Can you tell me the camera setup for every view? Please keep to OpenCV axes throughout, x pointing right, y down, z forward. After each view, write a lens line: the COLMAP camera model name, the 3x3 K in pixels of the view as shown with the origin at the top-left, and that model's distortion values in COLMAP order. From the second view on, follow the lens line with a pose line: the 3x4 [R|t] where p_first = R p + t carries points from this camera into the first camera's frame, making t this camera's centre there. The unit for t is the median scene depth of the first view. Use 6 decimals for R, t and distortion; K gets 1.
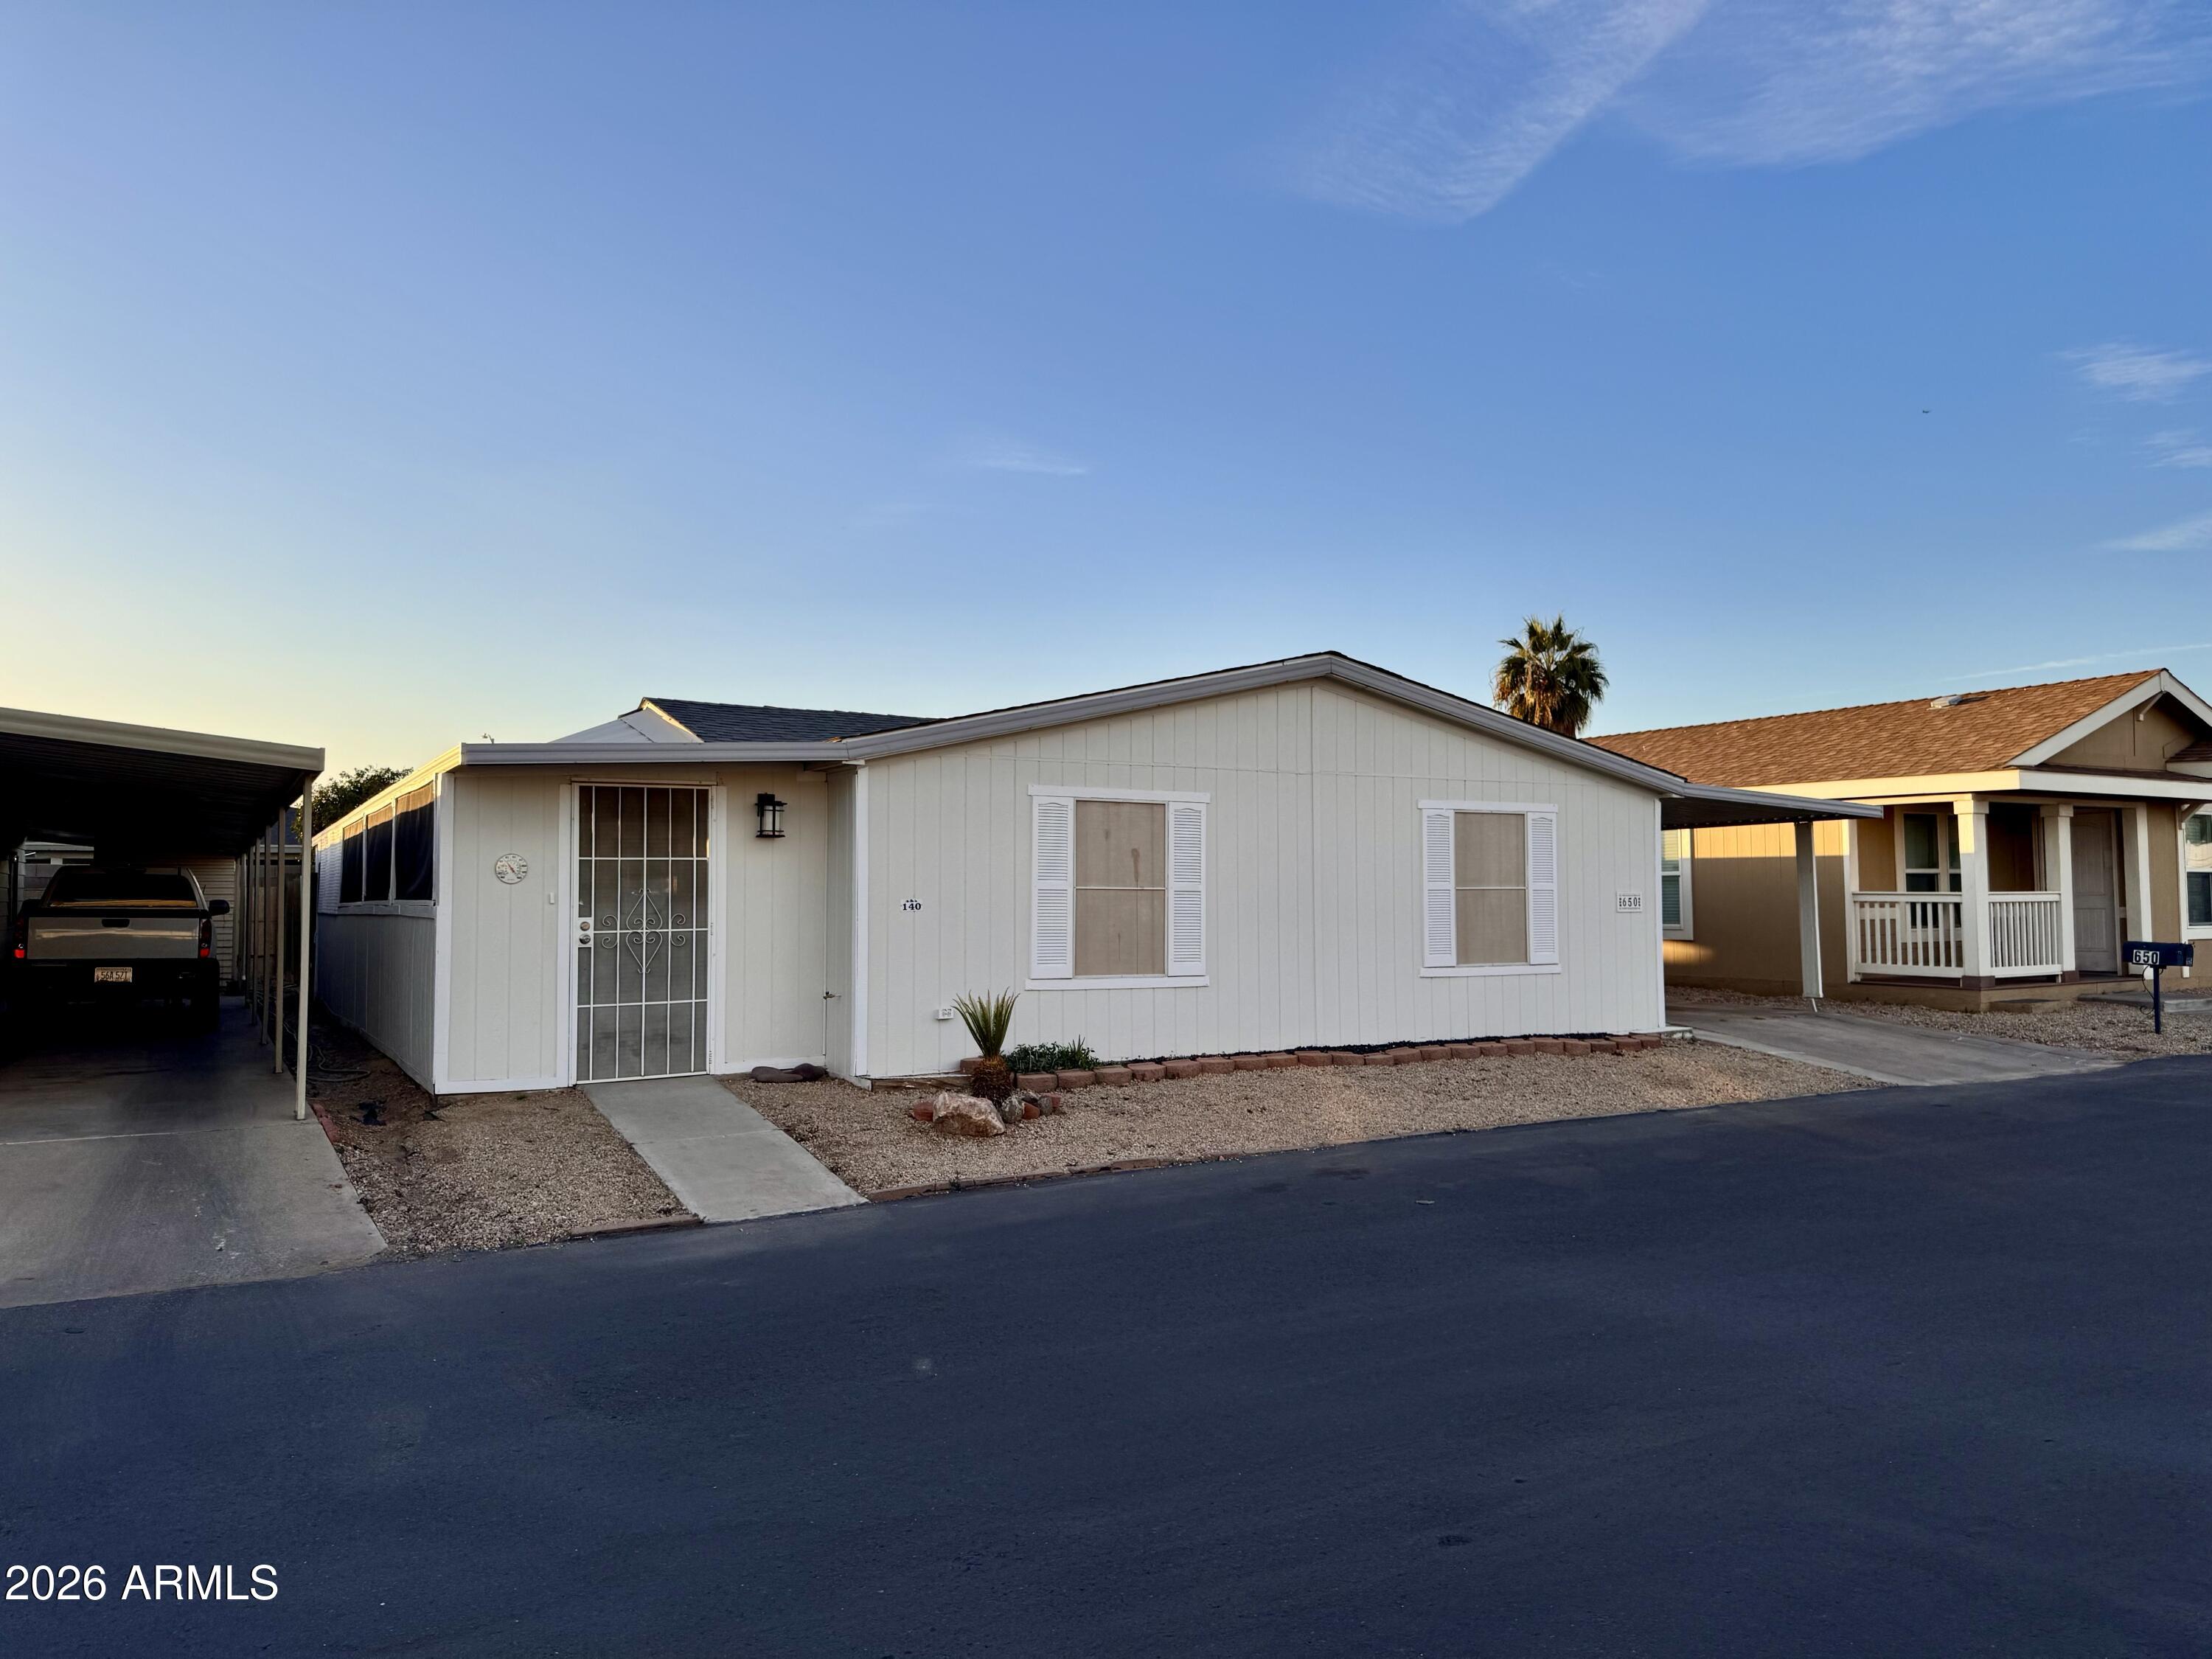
lens RADIAL K [[1554.1, 0, 1105.2], [0, 1554.1, 814.2], [0, 0, 1]] dist [0.108792, 0.003355]
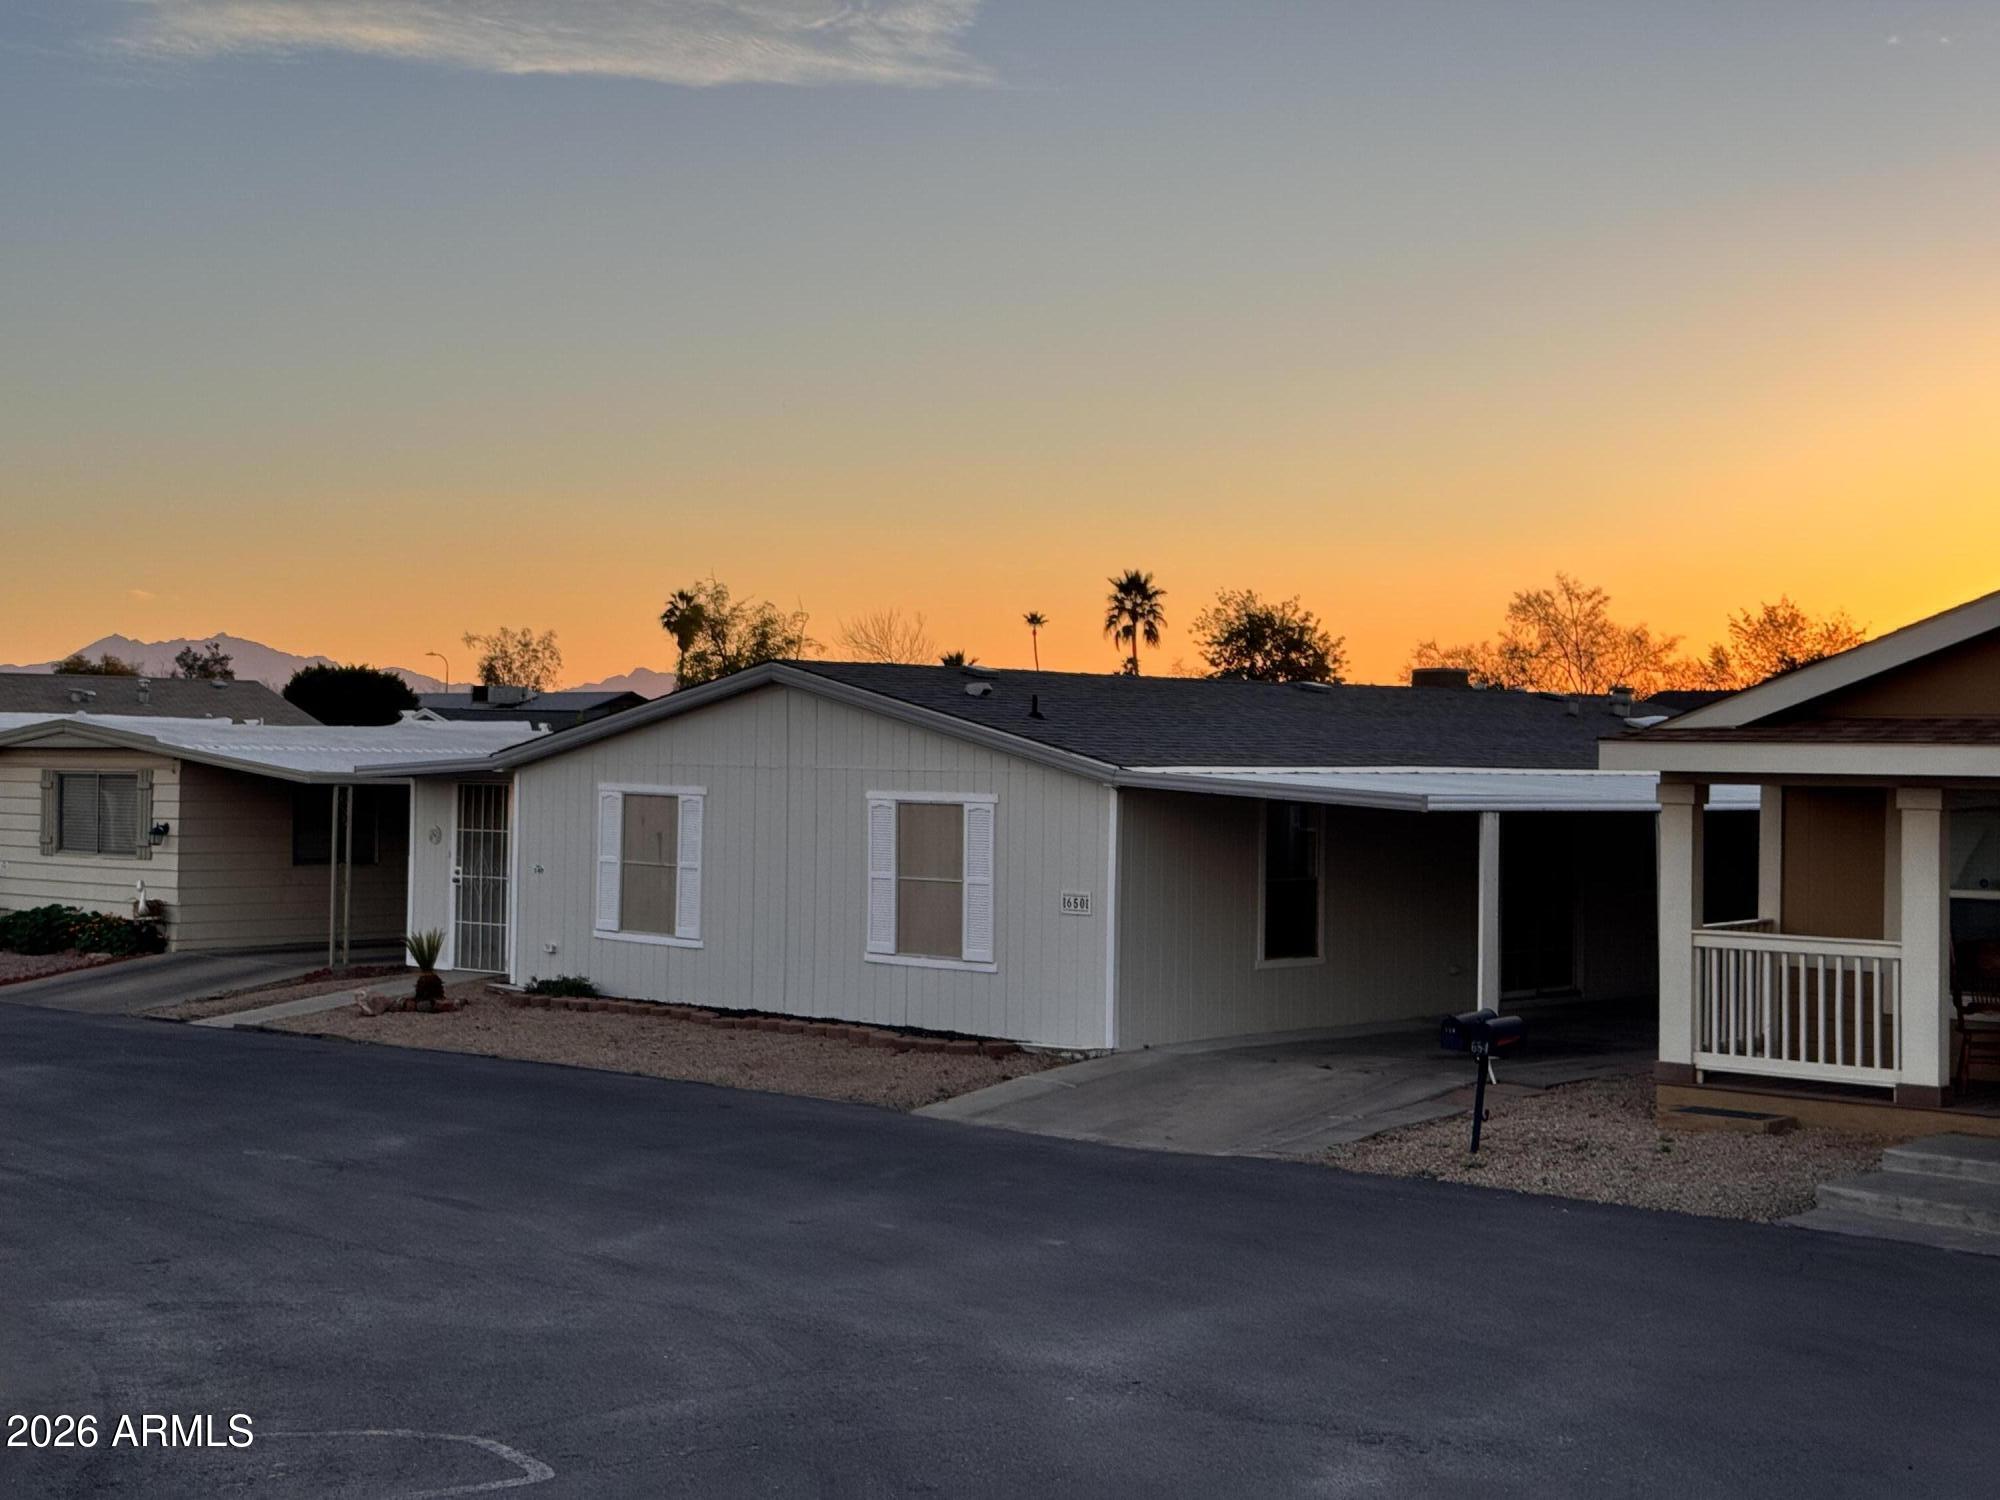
lens RADIAL K [[2793.6, 0, 1000.0], [0, 2793.6, 743.0], [0, 0, 1]] dist [0.283830, 0.000000]
pose [[0.273162, -0.000934, -0.961968, 2.010449], [0.024725, 0.999676, 0.006050, -0.049866], [0.961650, -0.025438, 0.273096, 0.576806]]
